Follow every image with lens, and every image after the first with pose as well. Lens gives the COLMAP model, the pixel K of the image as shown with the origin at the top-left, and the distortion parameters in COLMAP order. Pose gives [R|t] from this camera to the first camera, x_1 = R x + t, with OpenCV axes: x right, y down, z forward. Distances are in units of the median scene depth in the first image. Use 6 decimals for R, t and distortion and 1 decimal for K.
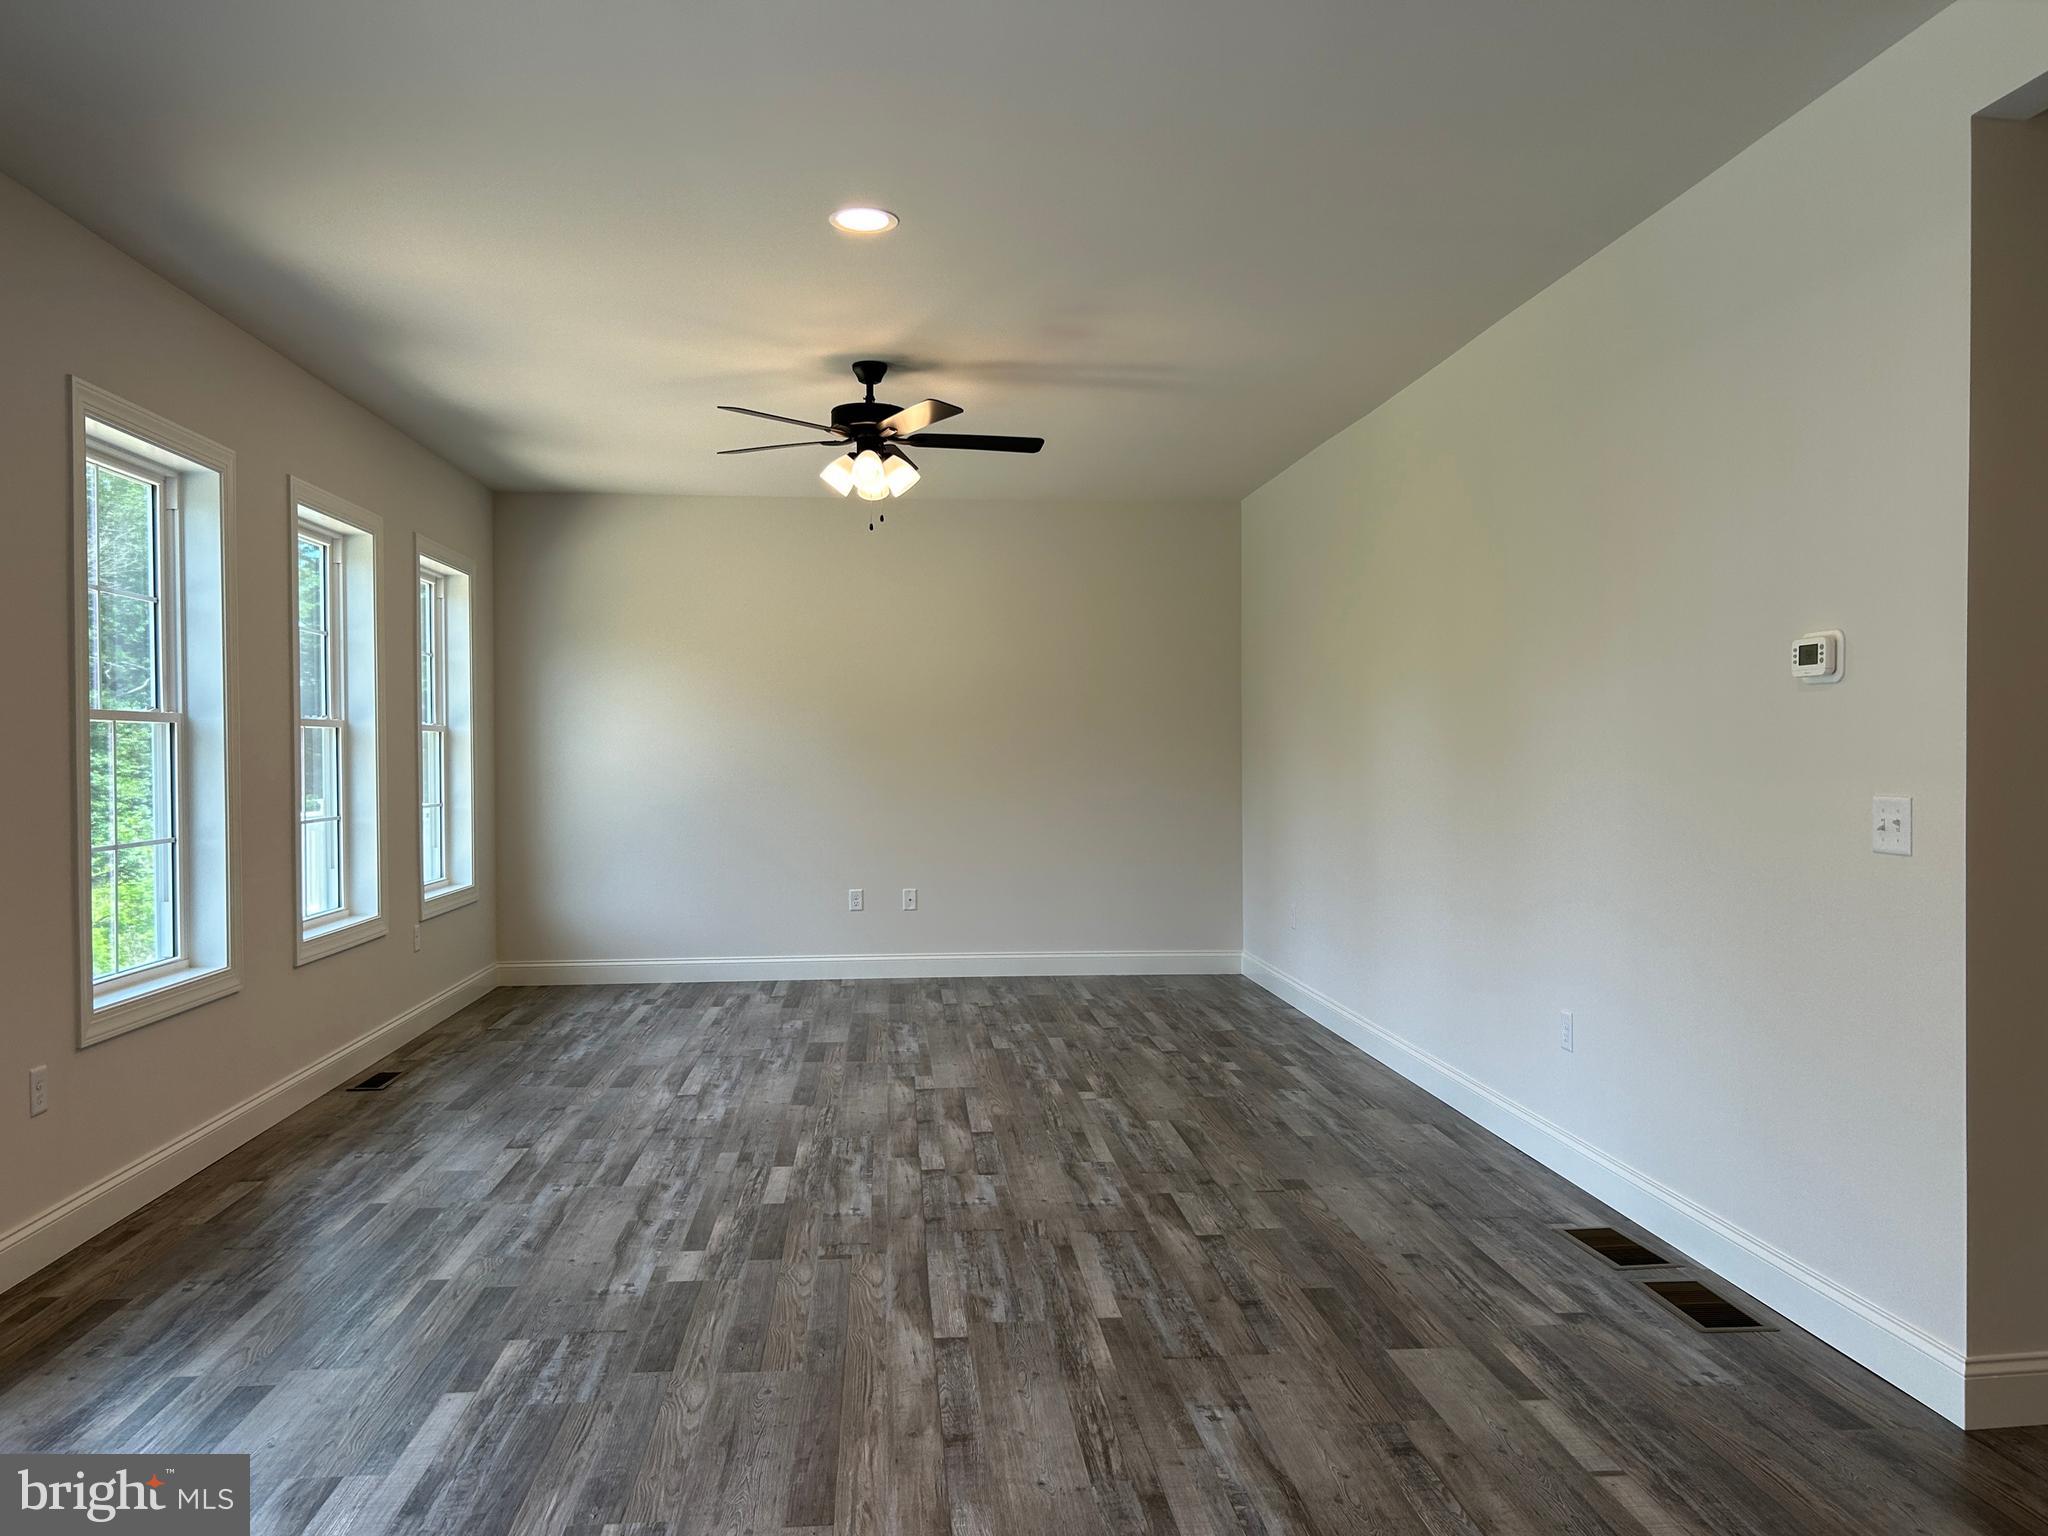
lens RADIAL K [[1540.3, 0, 1019.8], [0, 1540.3, 765.8], [0, 0, 1]] dist [0.066060, -0.074241]
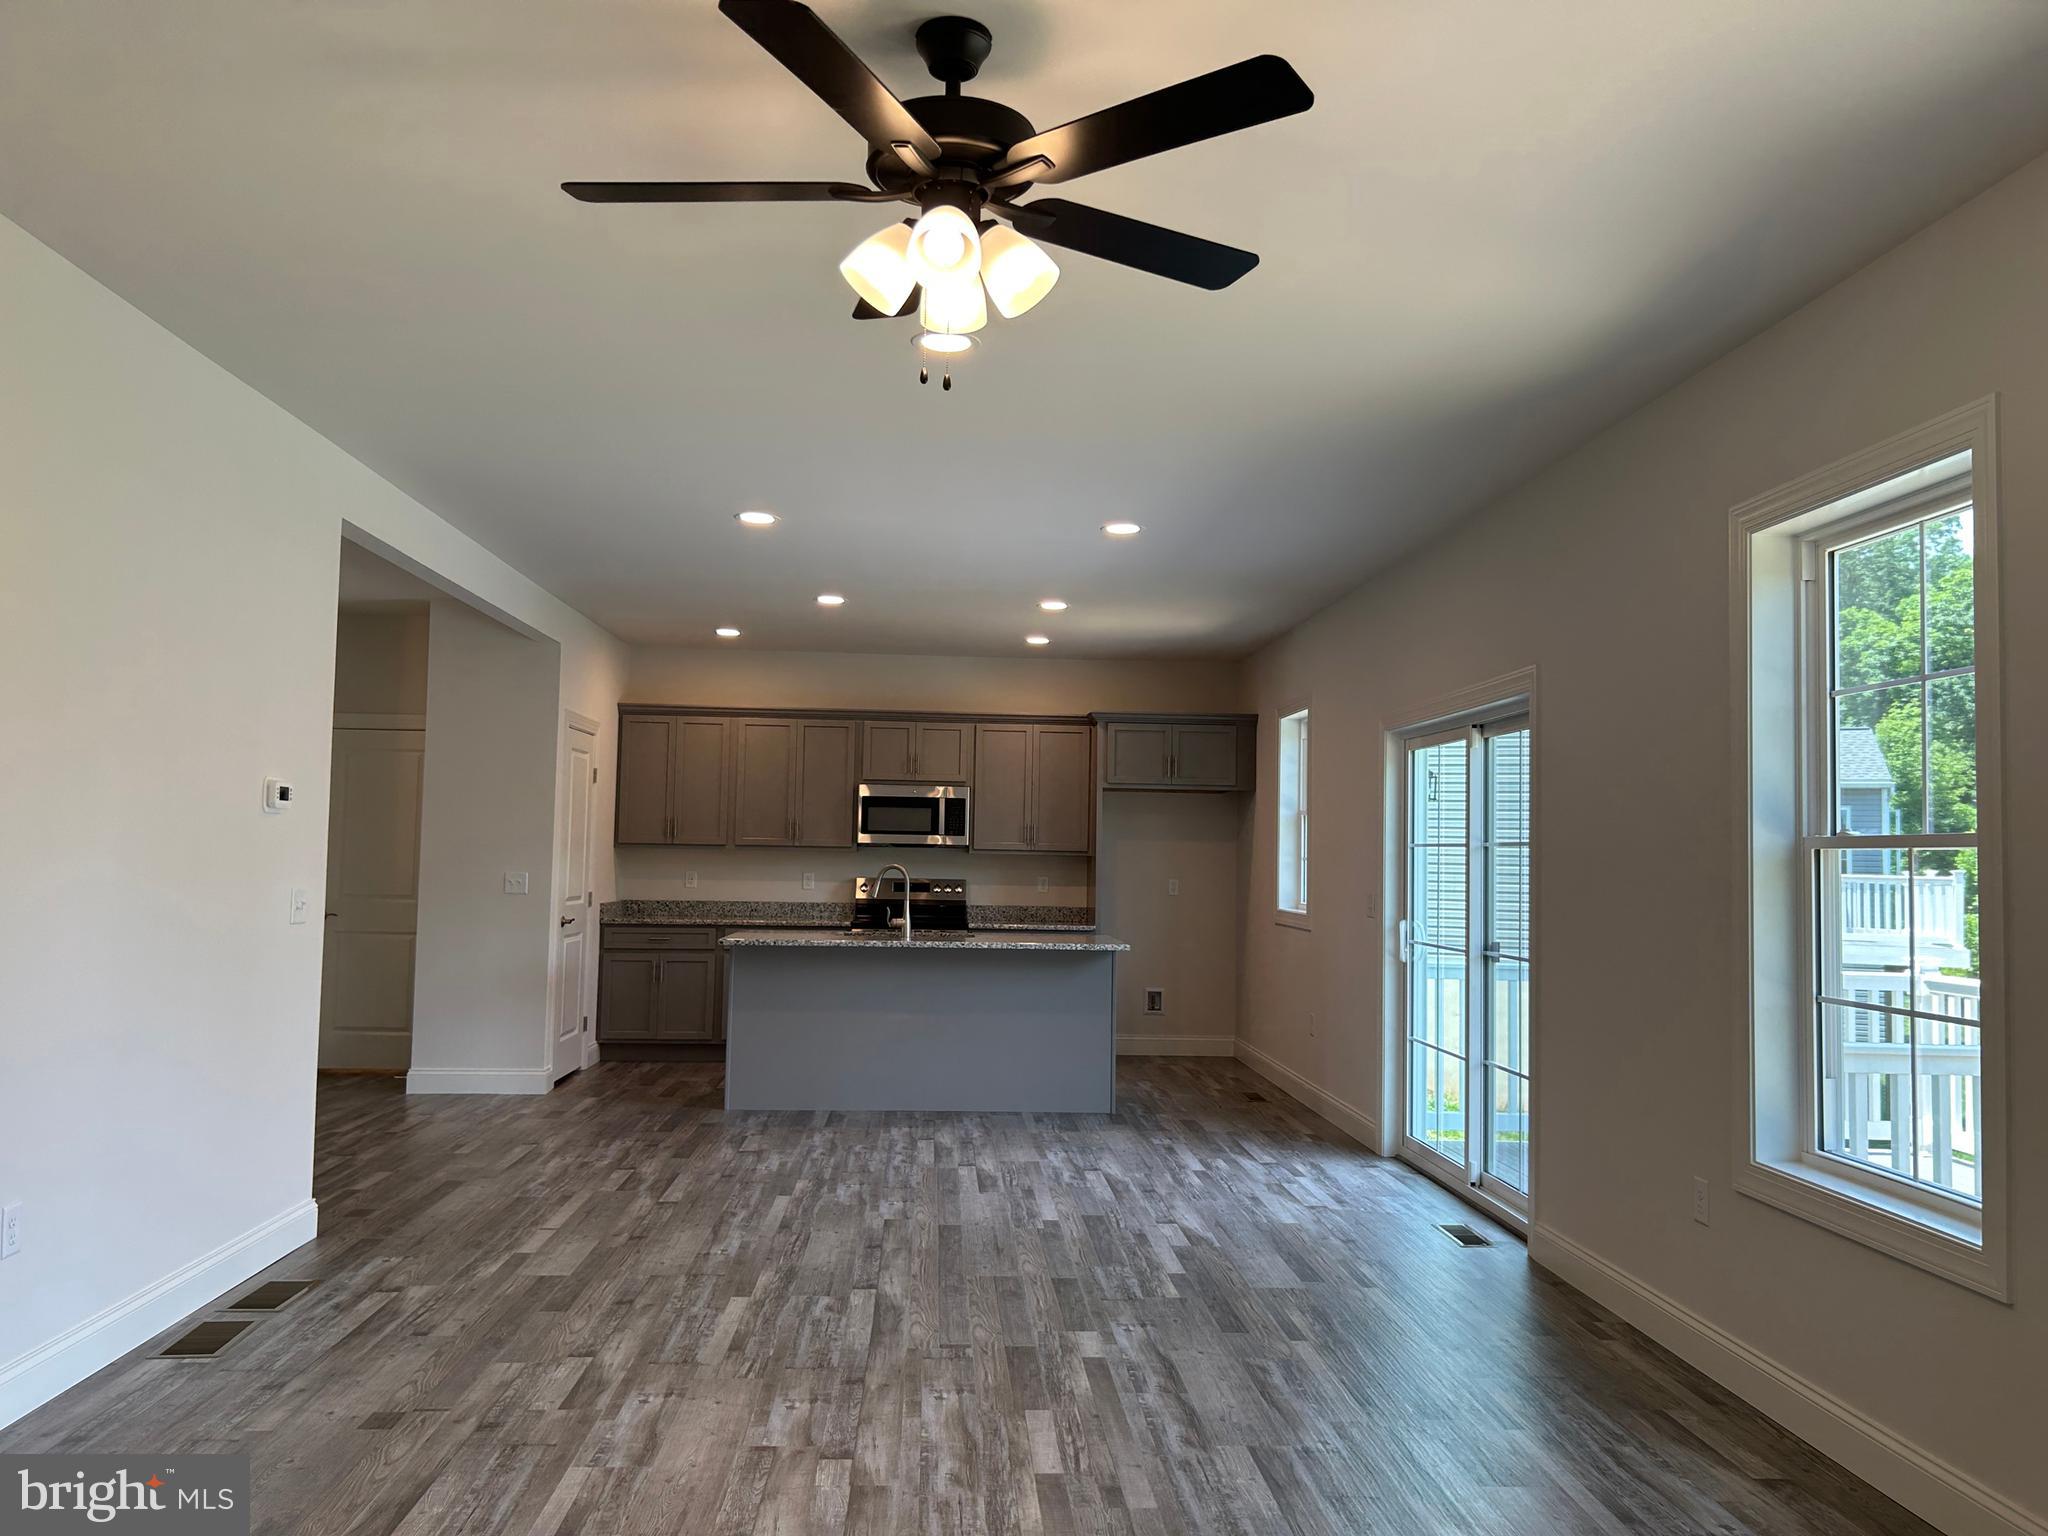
lens RADIAL K [[1540.3, 0, 1019.8], [0, 1540.3, 765.8], [0, 0, 1]] dist [0.066060, -0.074241]
pose [[-0.999434, -0.011211, 0.031705, -0.193395], [-0.012789, 0.998666, -0.050031, -0.029227], [-0.031102, -0.050408, -0.998244, 2.091877]]
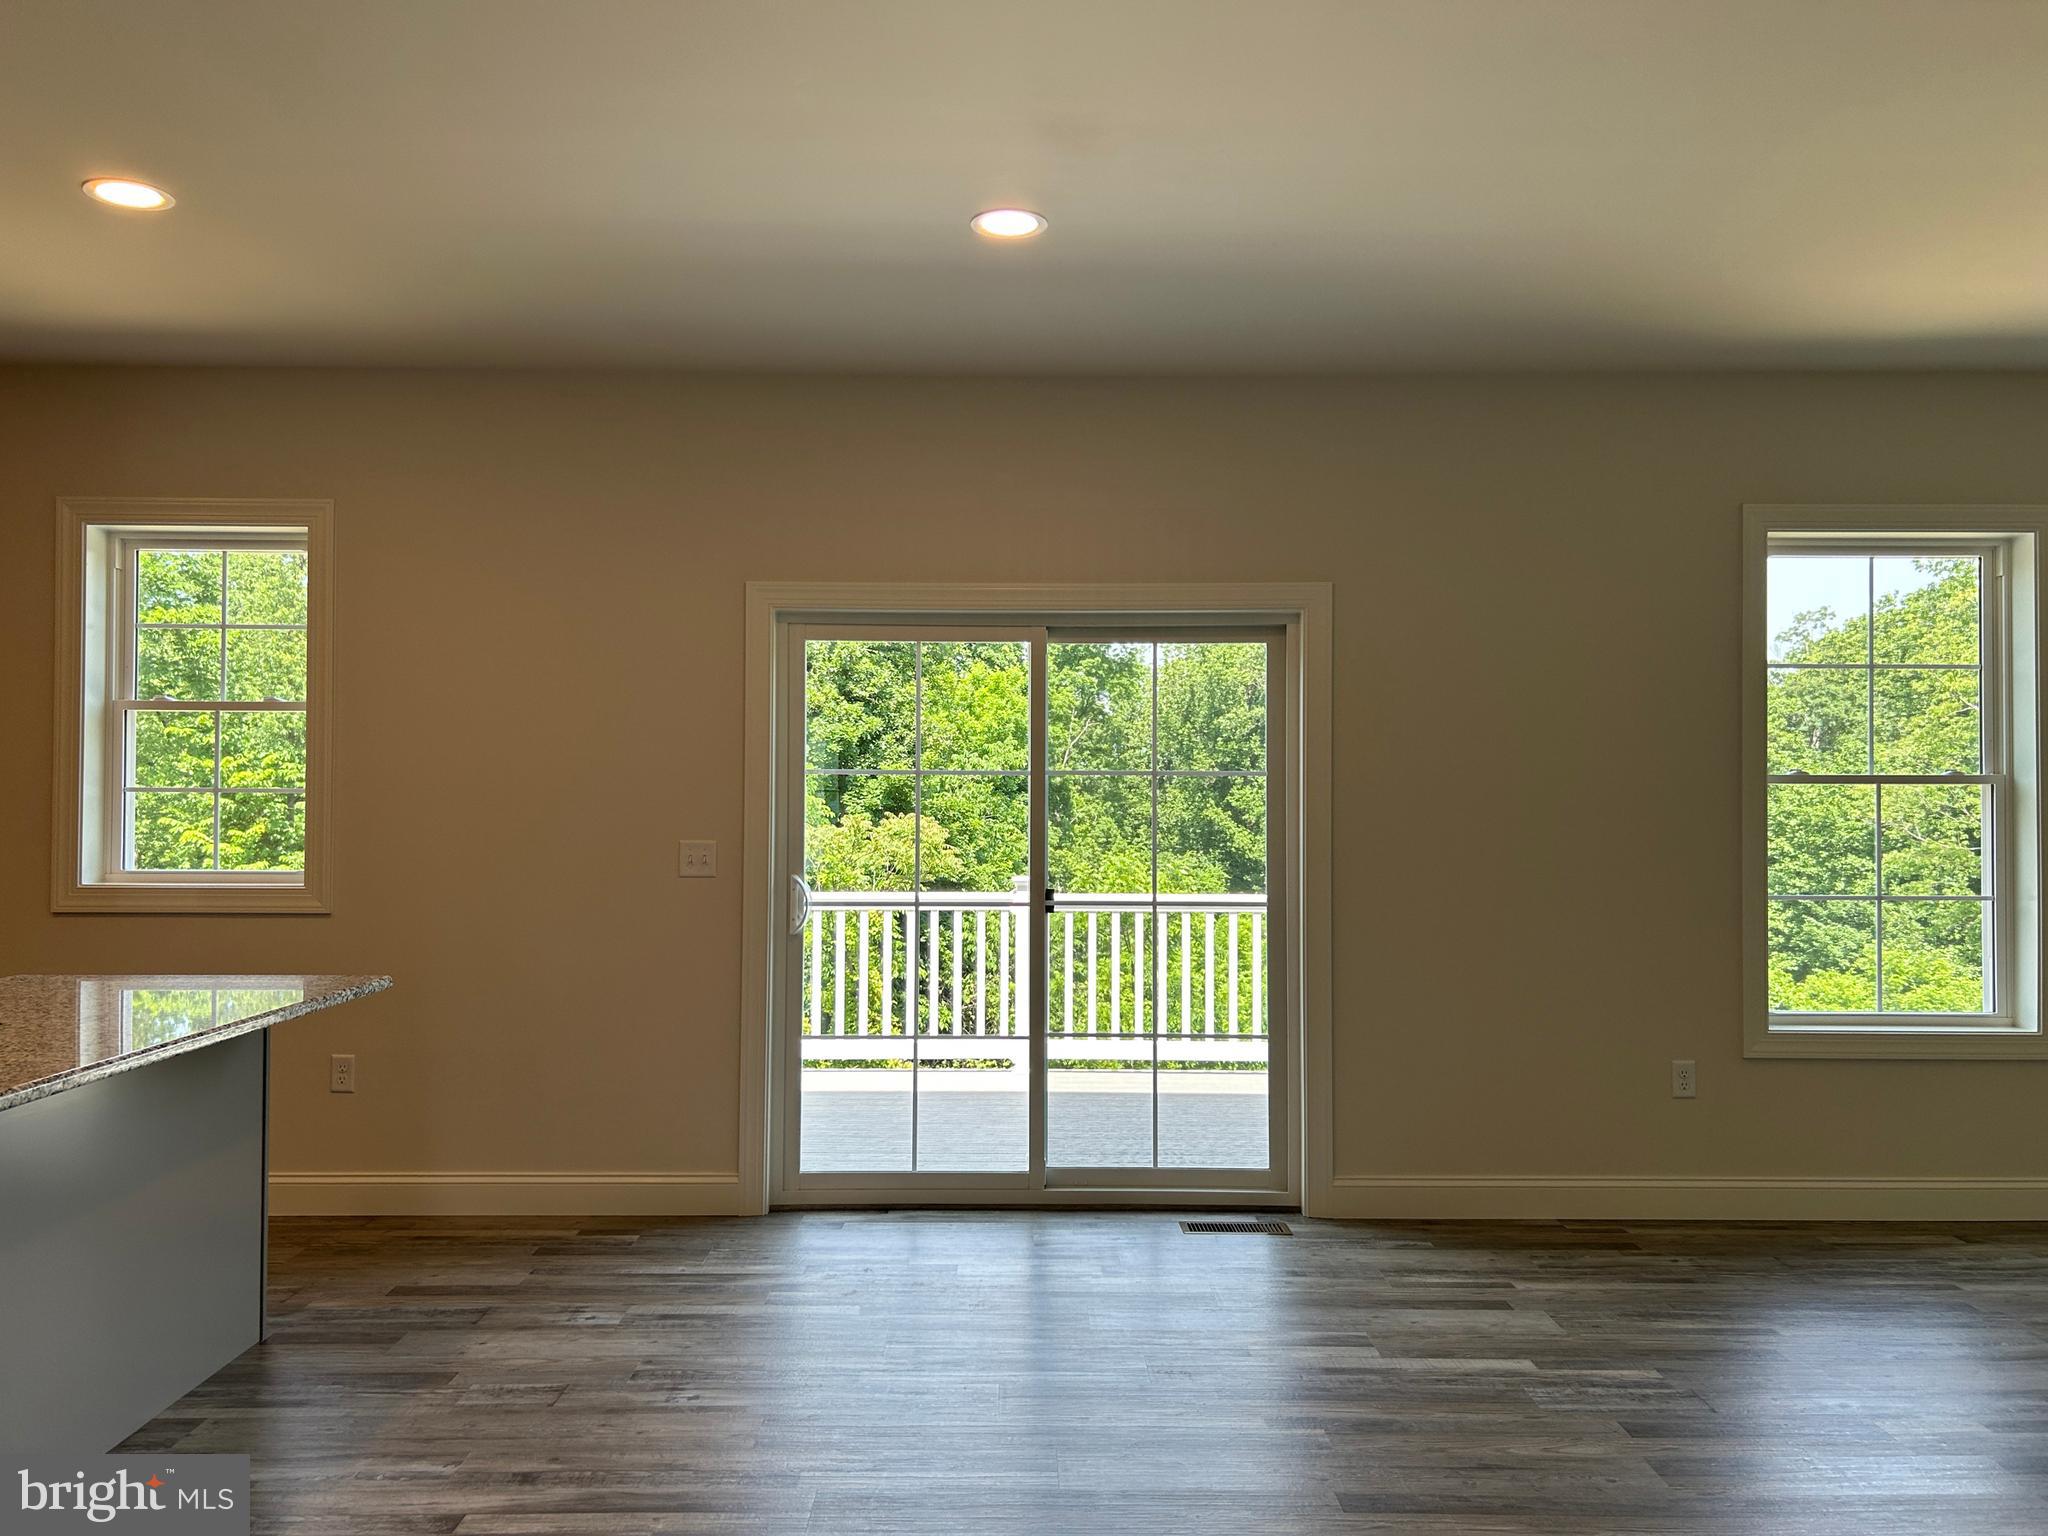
lens RADIAL K [[1522.2, 0, 1011.6], [0, 1522.2, 772.1], [0, 0, 1]] dist [0.027275, -0.002815]
pose [[-0.082110, -0.012156, -0.996549, 0.664990], [-0.012080, 0.999864, -0.011201, -0.021906], [0.996550, 0.011118, -0.082246, 0.557211]]
